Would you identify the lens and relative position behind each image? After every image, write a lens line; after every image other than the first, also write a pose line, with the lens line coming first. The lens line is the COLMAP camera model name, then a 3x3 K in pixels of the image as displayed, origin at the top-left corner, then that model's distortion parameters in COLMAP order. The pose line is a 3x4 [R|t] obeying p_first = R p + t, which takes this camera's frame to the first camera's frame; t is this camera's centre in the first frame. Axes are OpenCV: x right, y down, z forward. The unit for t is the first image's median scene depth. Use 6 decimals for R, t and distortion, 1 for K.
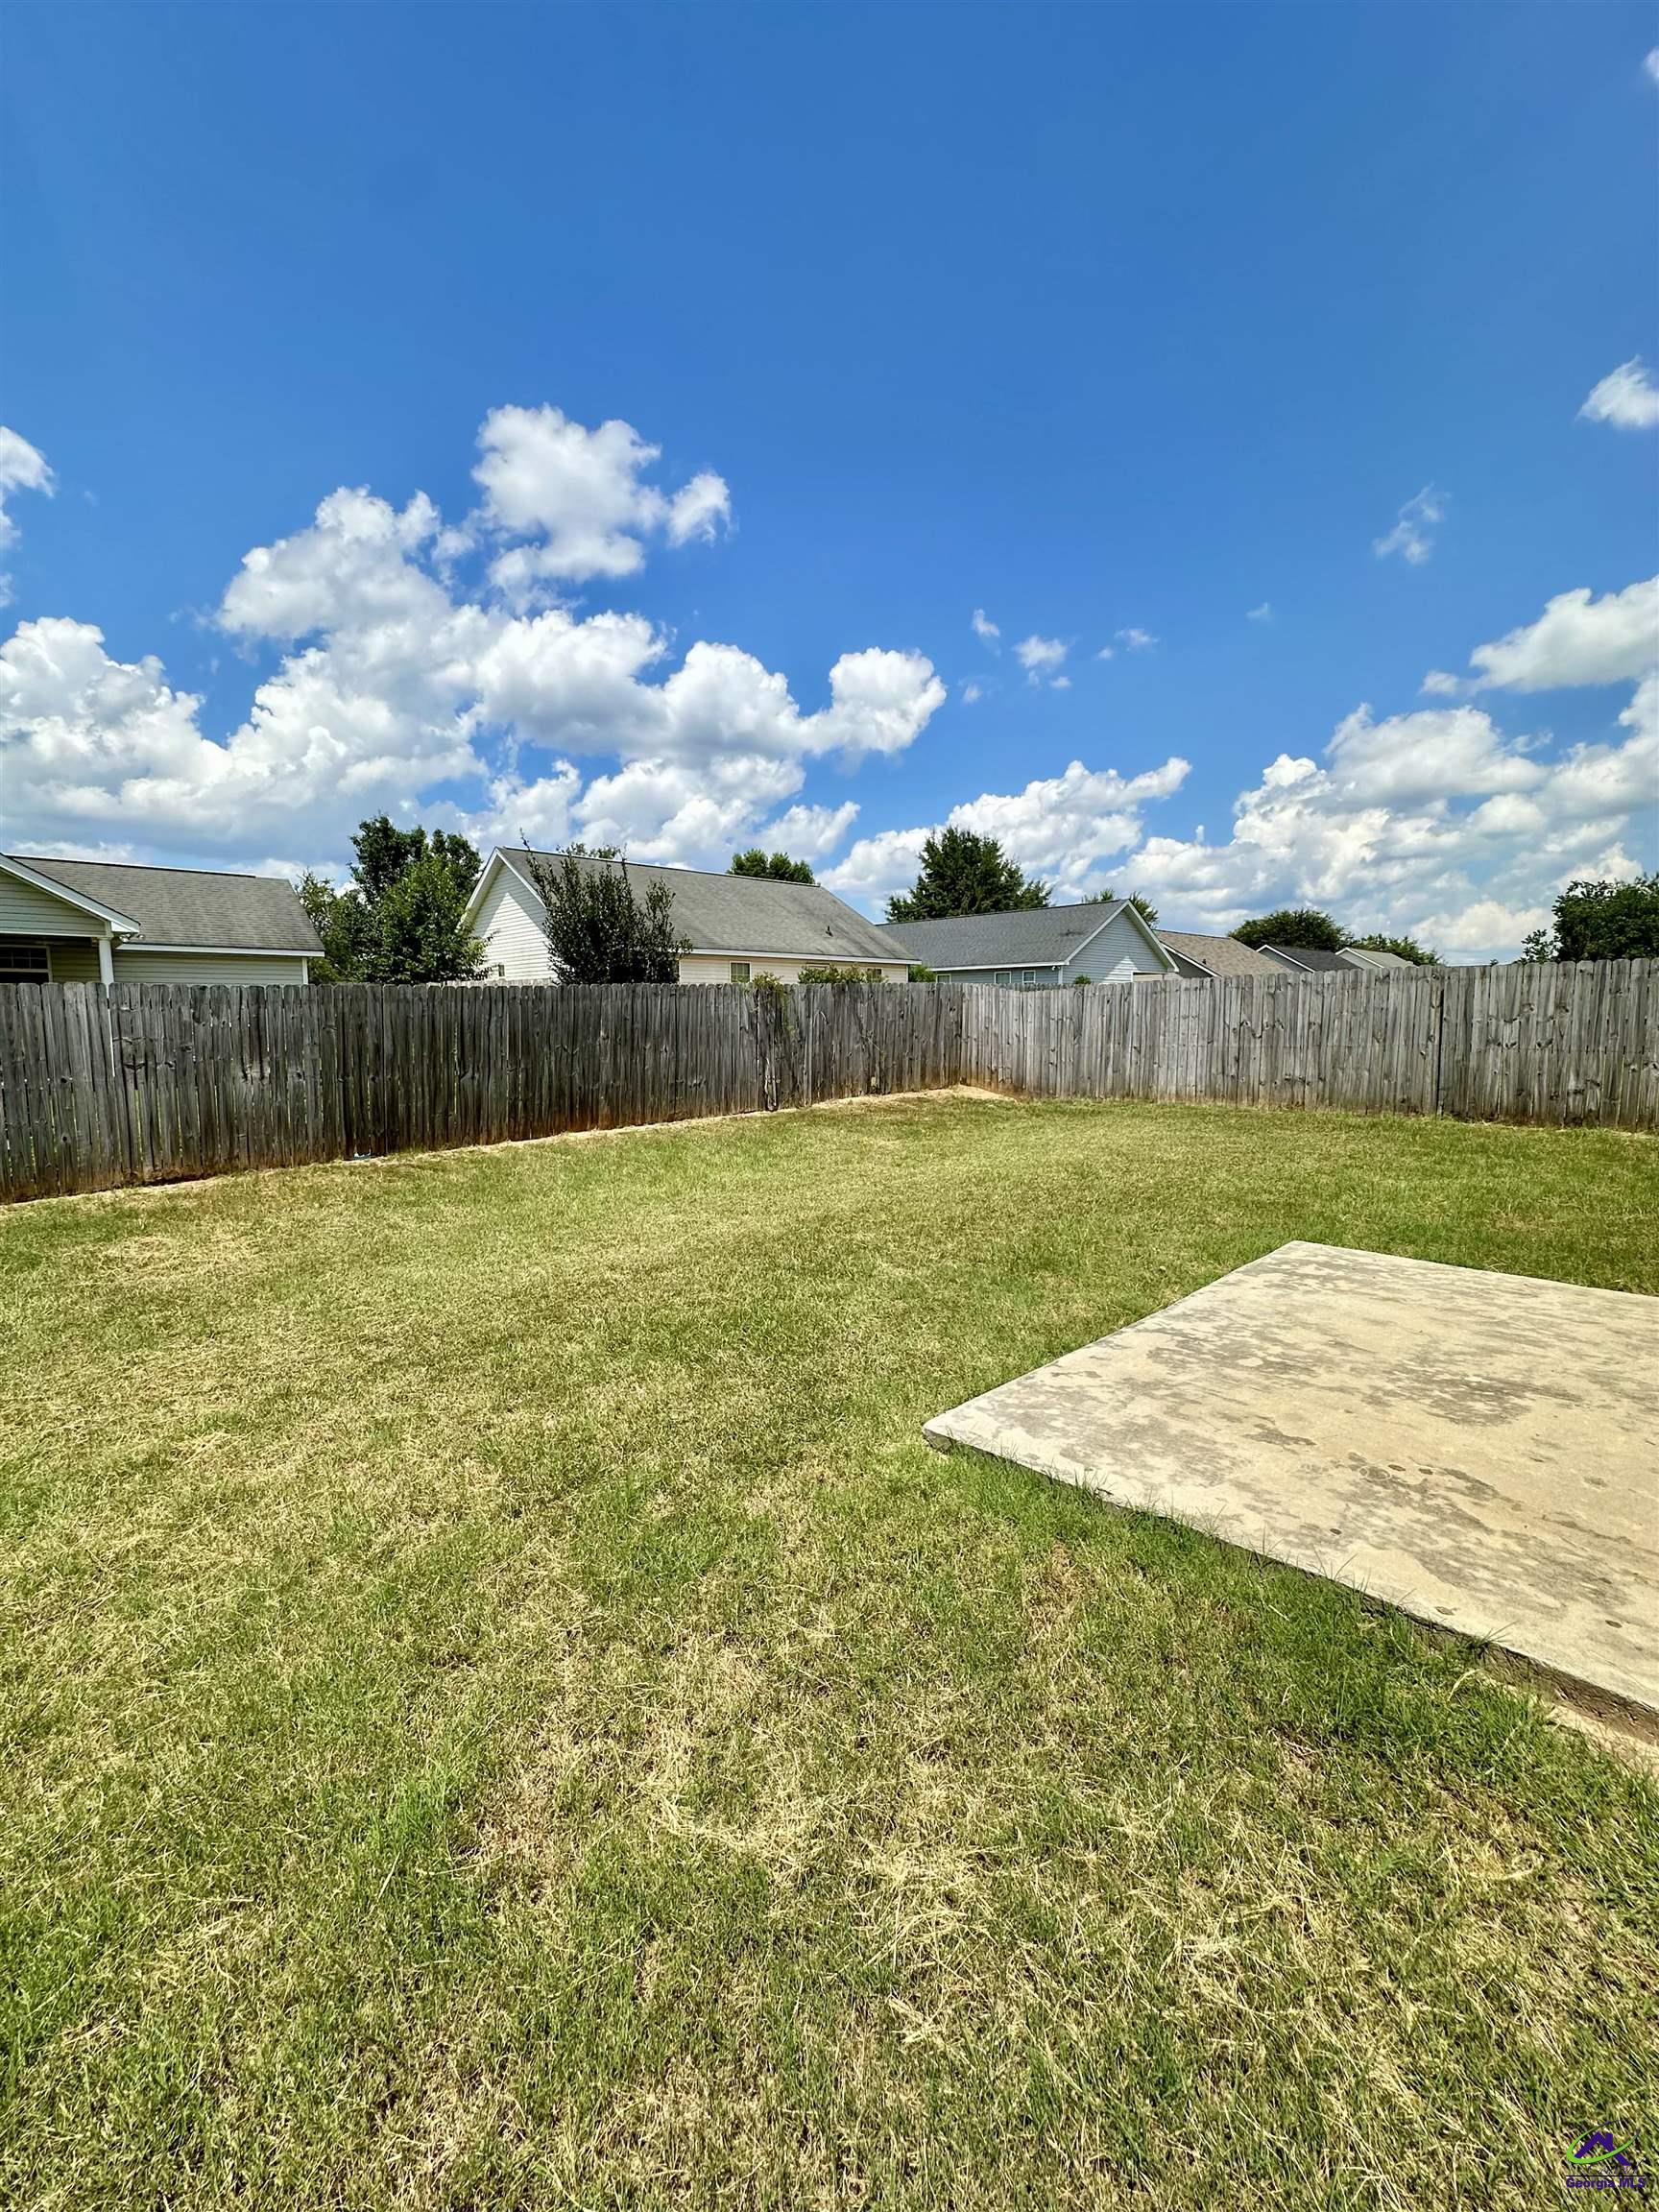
lens RADIAL K [[888.4, 0, 823.9], [0, 888.4, 1096.6], [0, 0, 1]] dist [-0.002689, -0.000095]
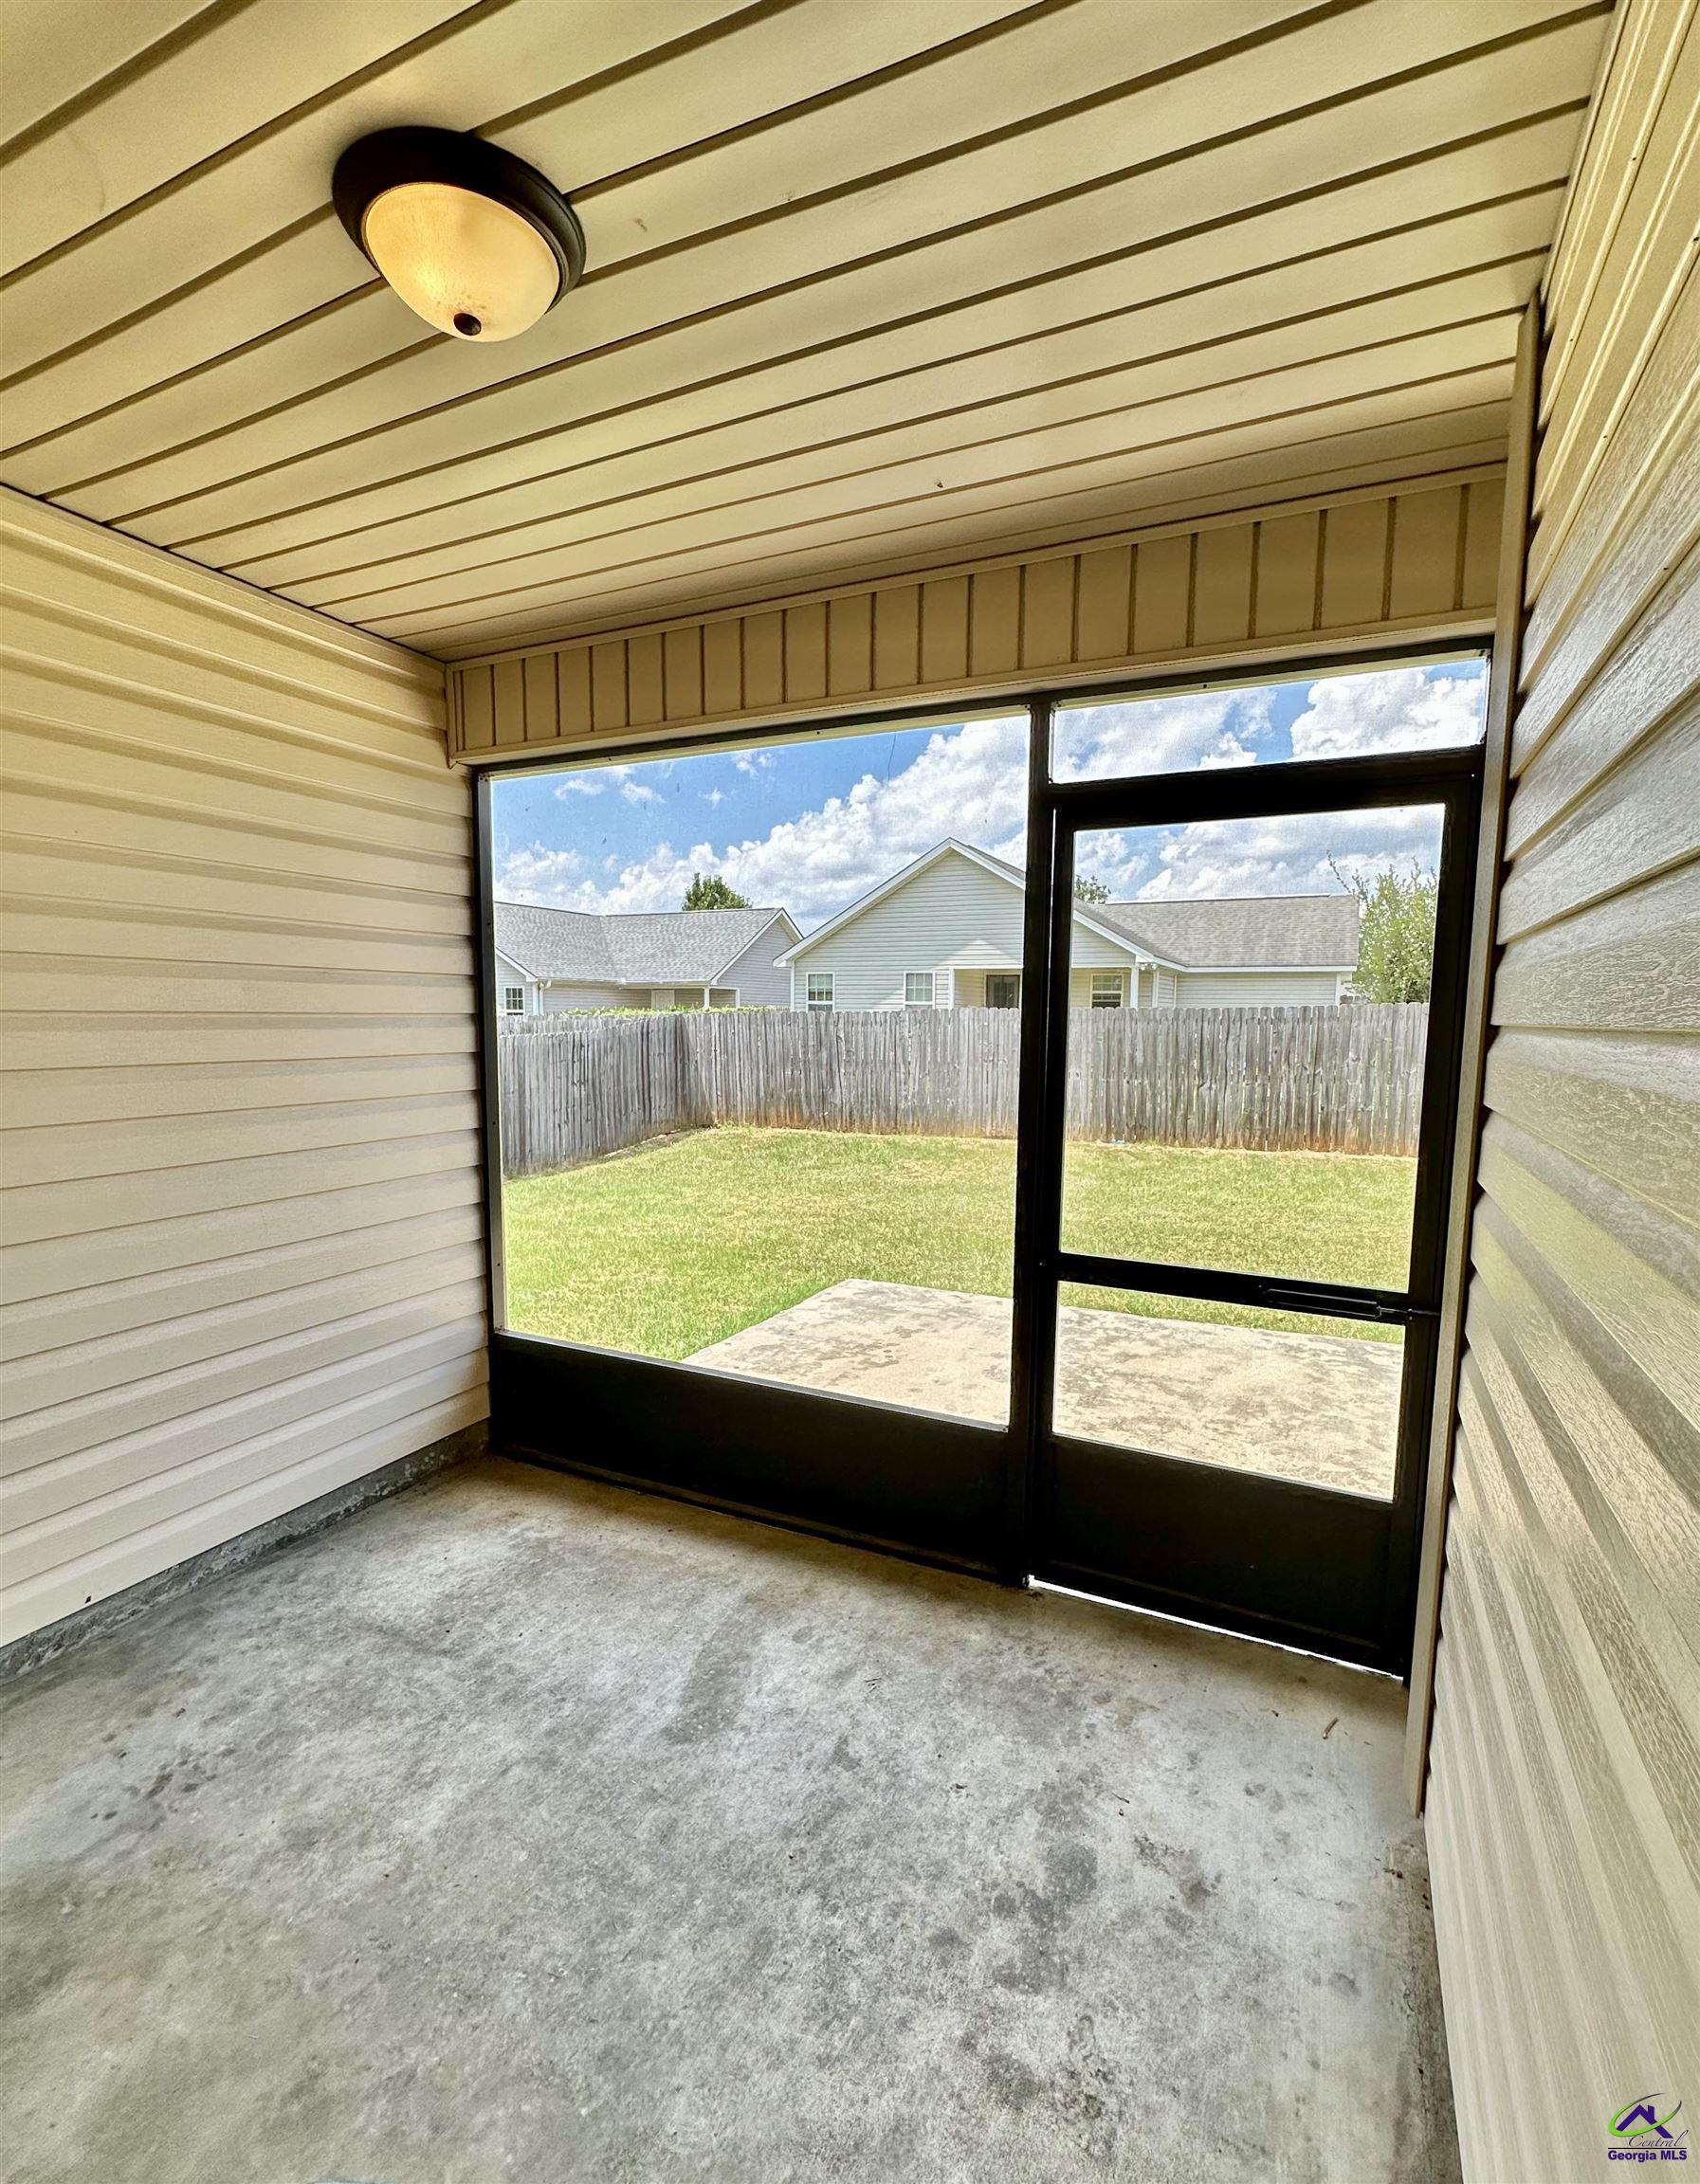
lens RADIAL K [[1017.1, 0, 844.0], [0, 1017.1, 1101.7], [0, 0, 1]] dist [-0.000745, -0.000022]
pose [[0.374057, 0.085433, -0.923462, 1.347119], [-0.099097, 0.993729, 0.051793, -0.052936], [0.922096, 0.072139, 0.380177, 0.149980]]
